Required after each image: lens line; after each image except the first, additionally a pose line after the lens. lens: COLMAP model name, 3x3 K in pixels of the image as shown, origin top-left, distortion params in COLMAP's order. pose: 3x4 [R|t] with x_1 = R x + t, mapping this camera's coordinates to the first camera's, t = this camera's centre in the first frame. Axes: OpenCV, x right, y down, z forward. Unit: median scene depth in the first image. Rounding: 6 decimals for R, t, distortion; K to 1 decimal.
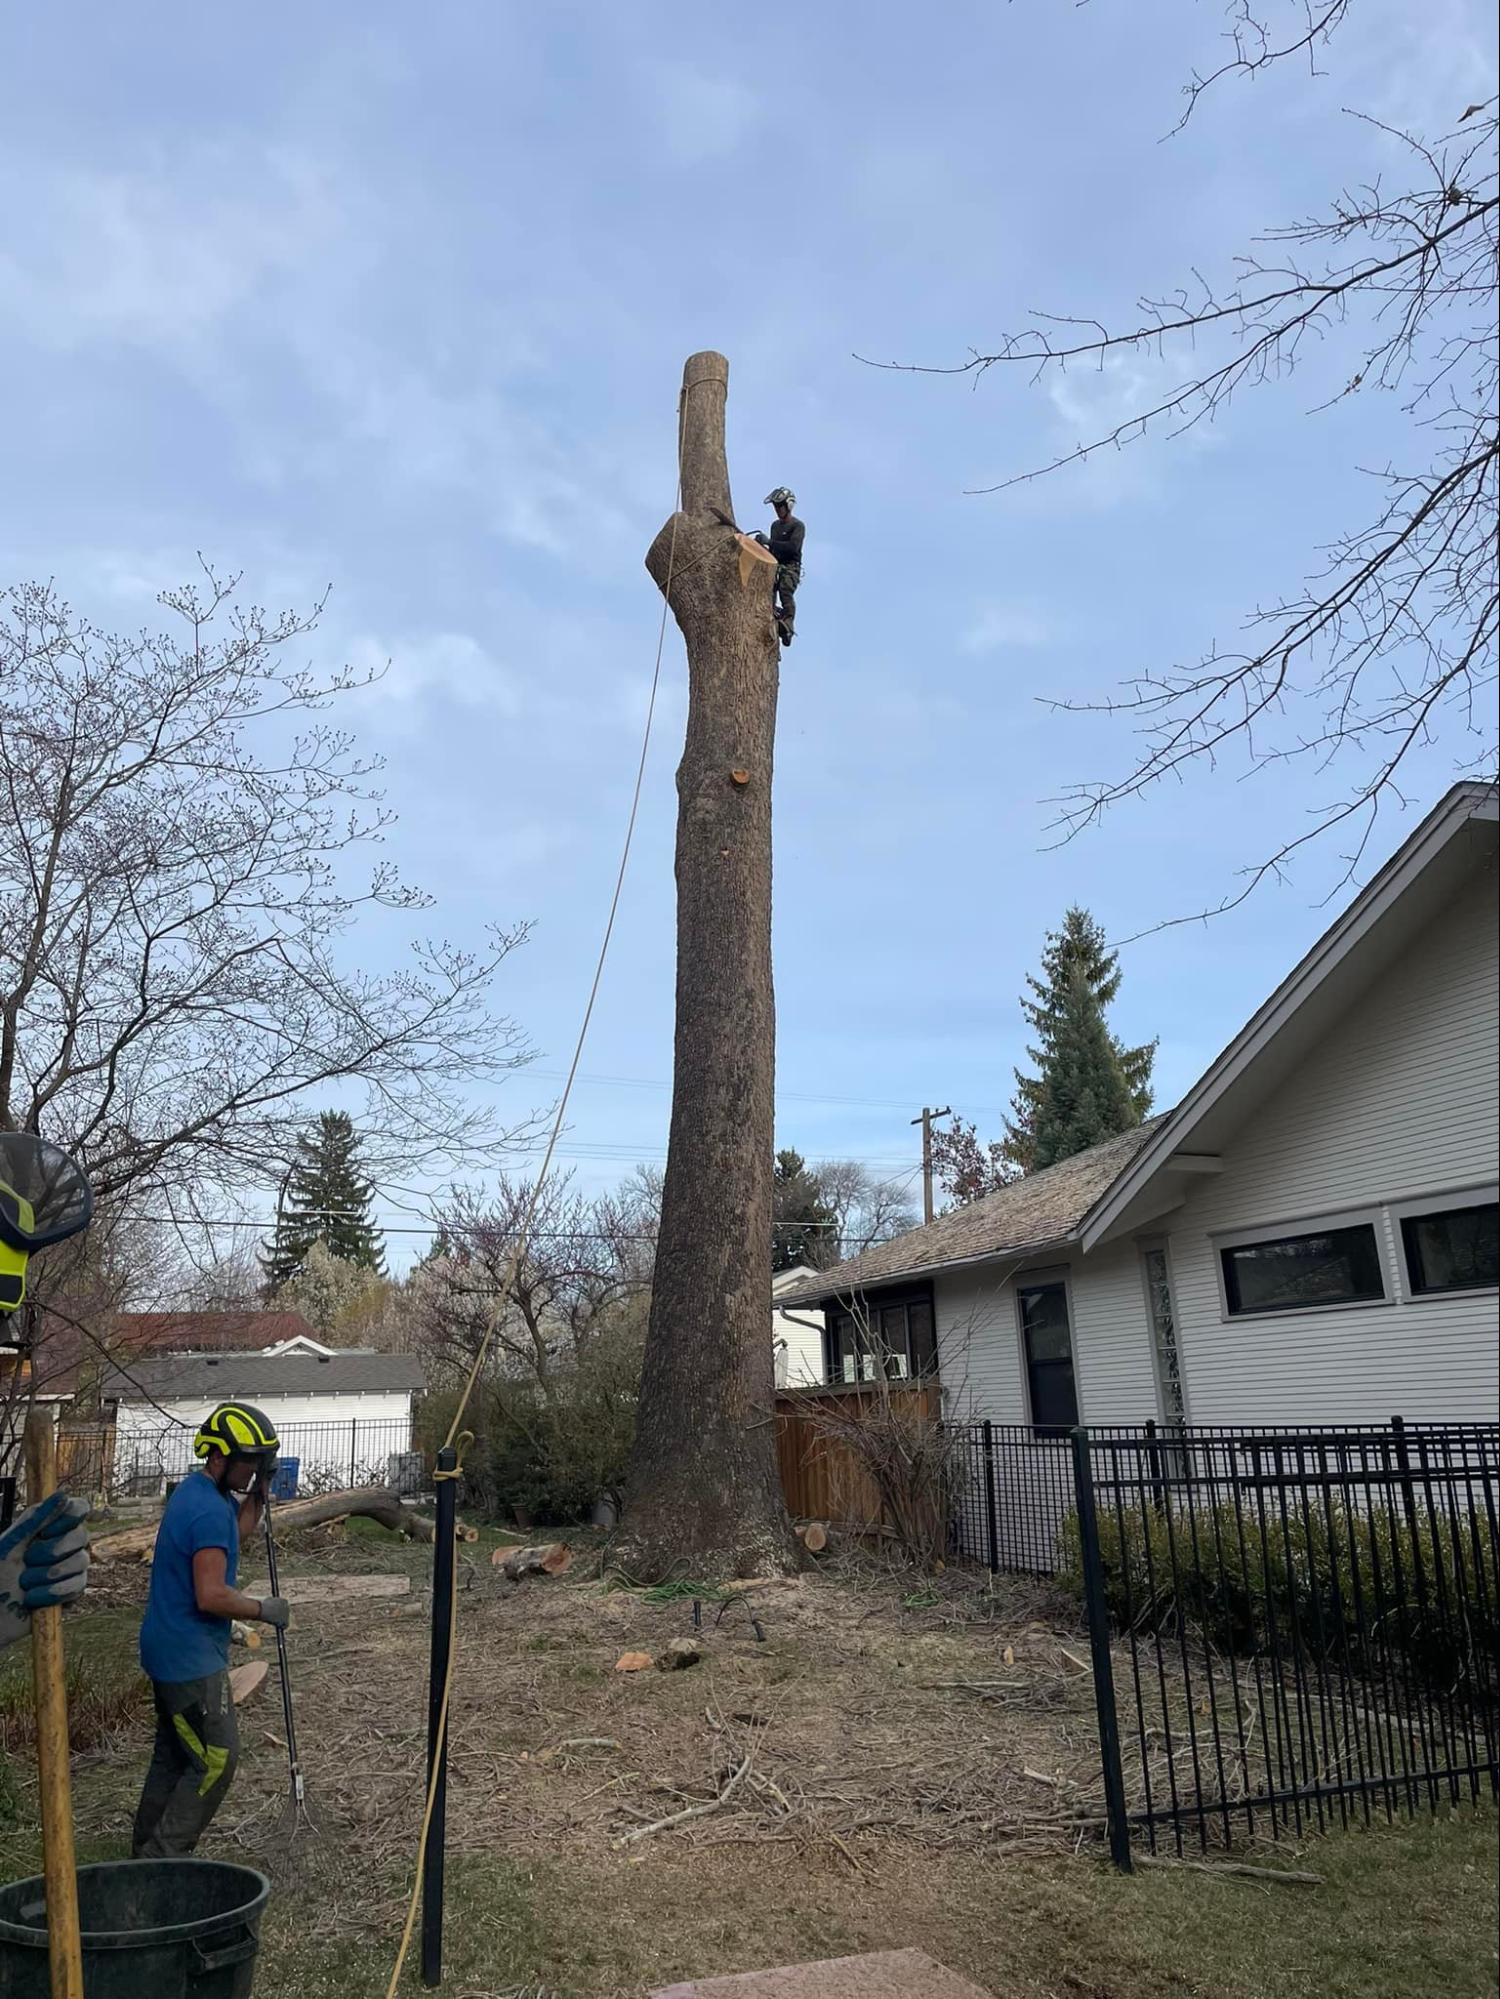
lens RADIAL K [[1489.4, 0, 745.6], [0, 1489.4, 1018.2], [0, 0, 1]] dist [0.059928, -0.006036]
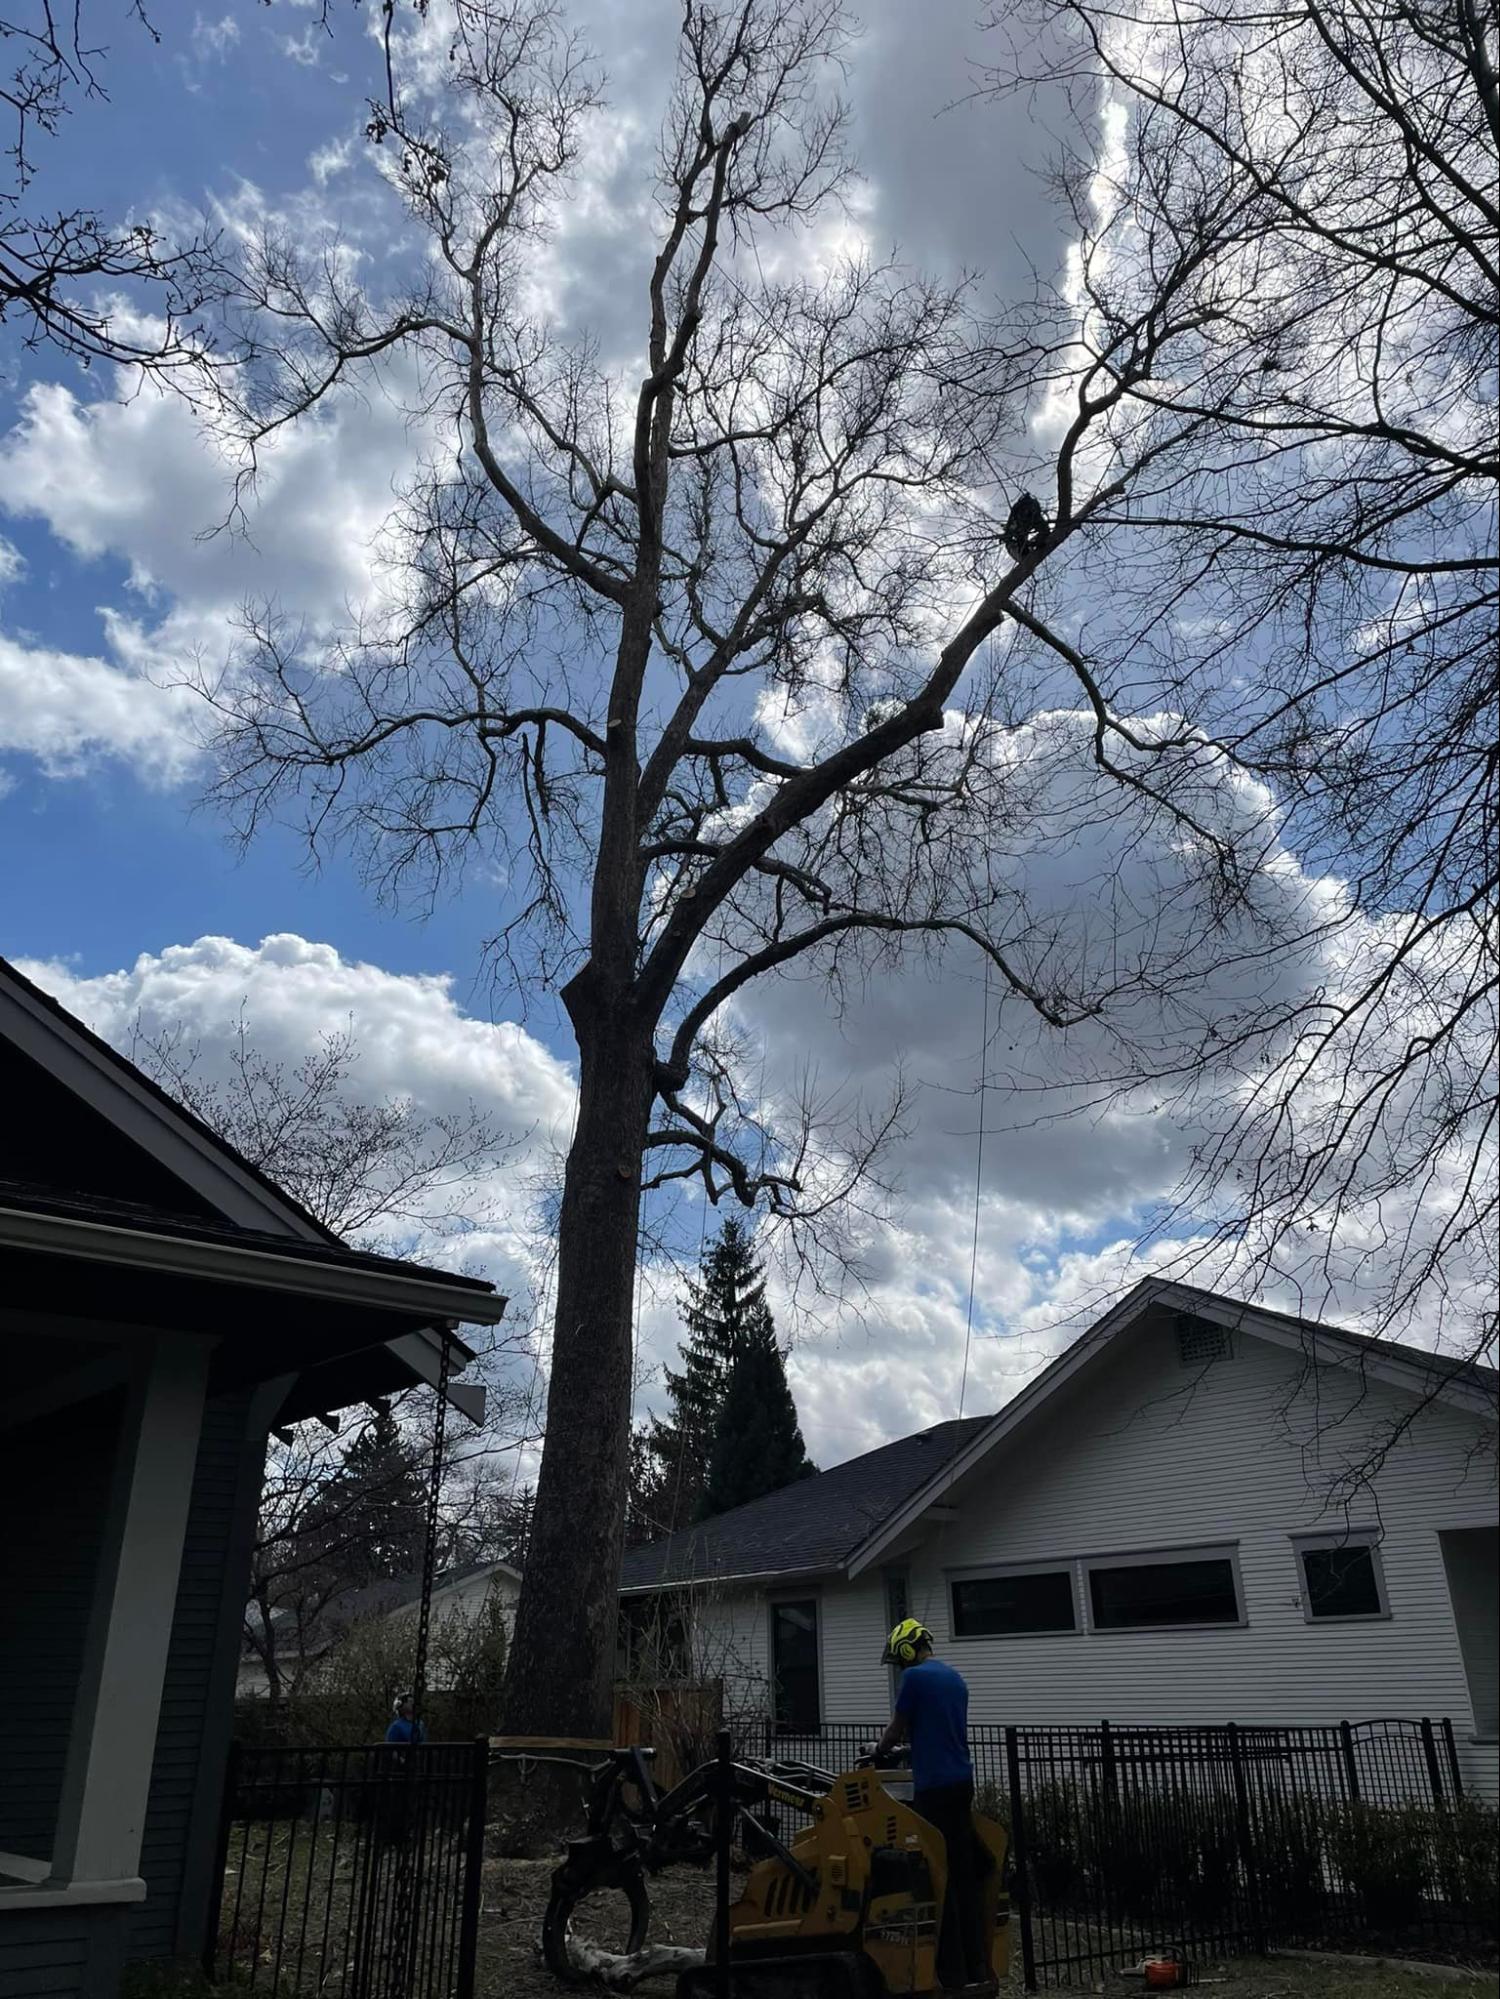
lens RADIAL K [[1516.8, 0, 750.0], [0, 1516.8, 999.5], [0, 0, 1]] dist [0.066725, -0.095278]
pose [[0.955783, 0.142811, 0.257068, -0.101998], [-0.095666, 0.977611, -0.187414, -0.029373], [-0.278077, 0.154535, 0.948047, -0.114824]]
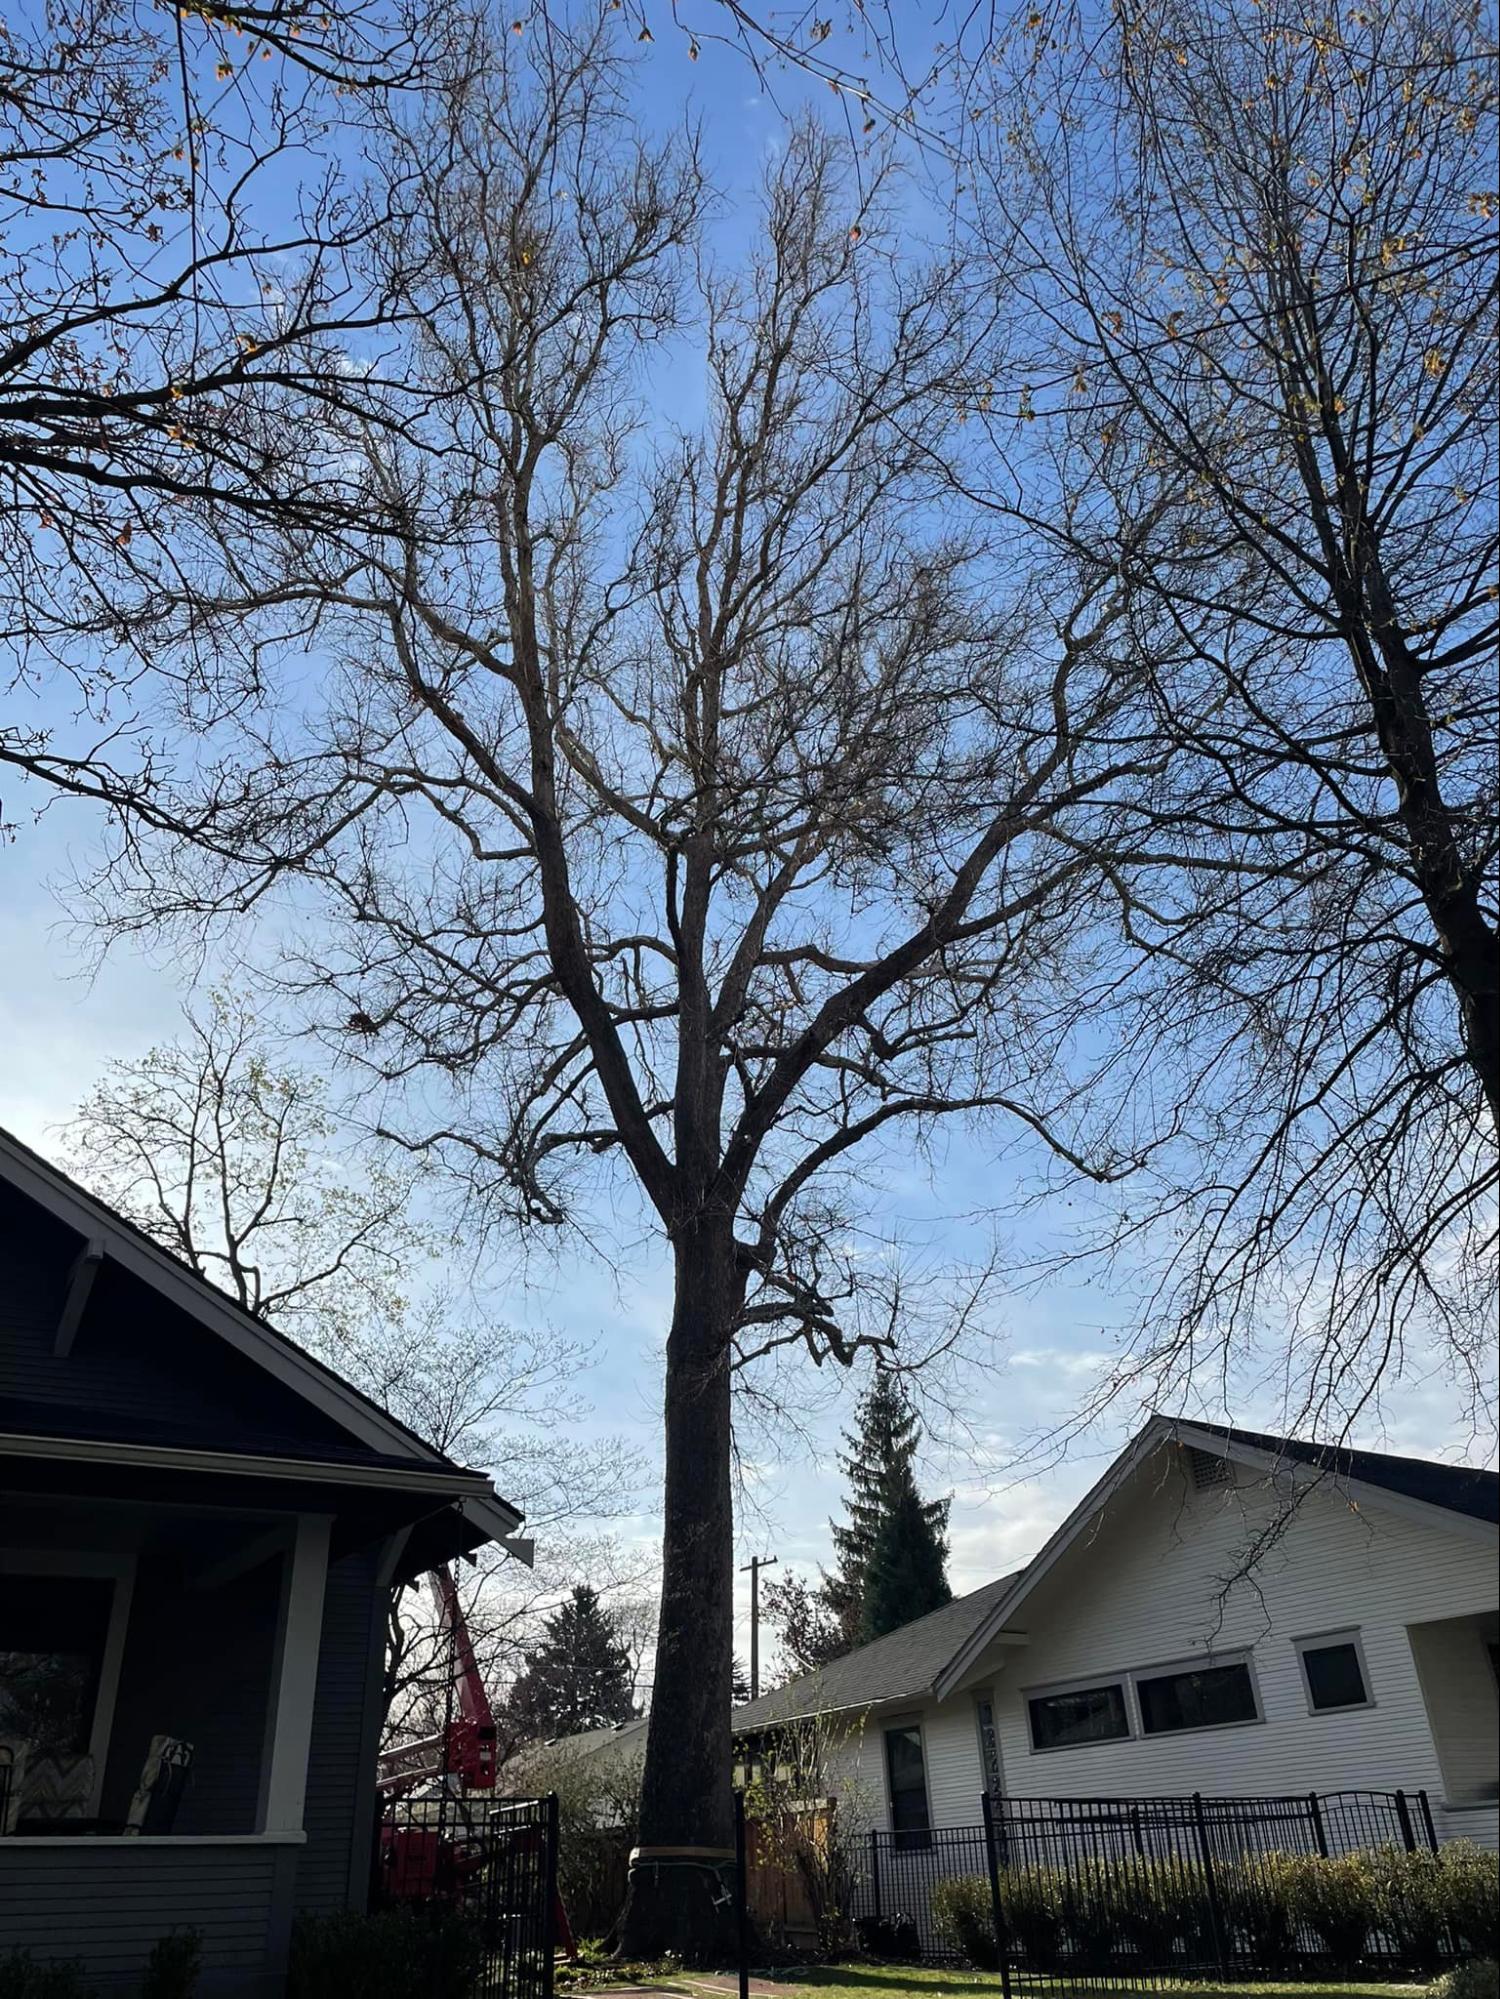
lens RADIAL K [[1516.8, 0, 750.0], [0, 1516.8, 999.5], [0, 0, 1]] dist [0.066725, -0.095278]
pose [[0.987855, 0.072096, 0.137638, -0.079339], [-0.032444, 0.962016, -0.271057, -0.034818], [-0.151953, 0.263299, 0.952672, -0.217499]]
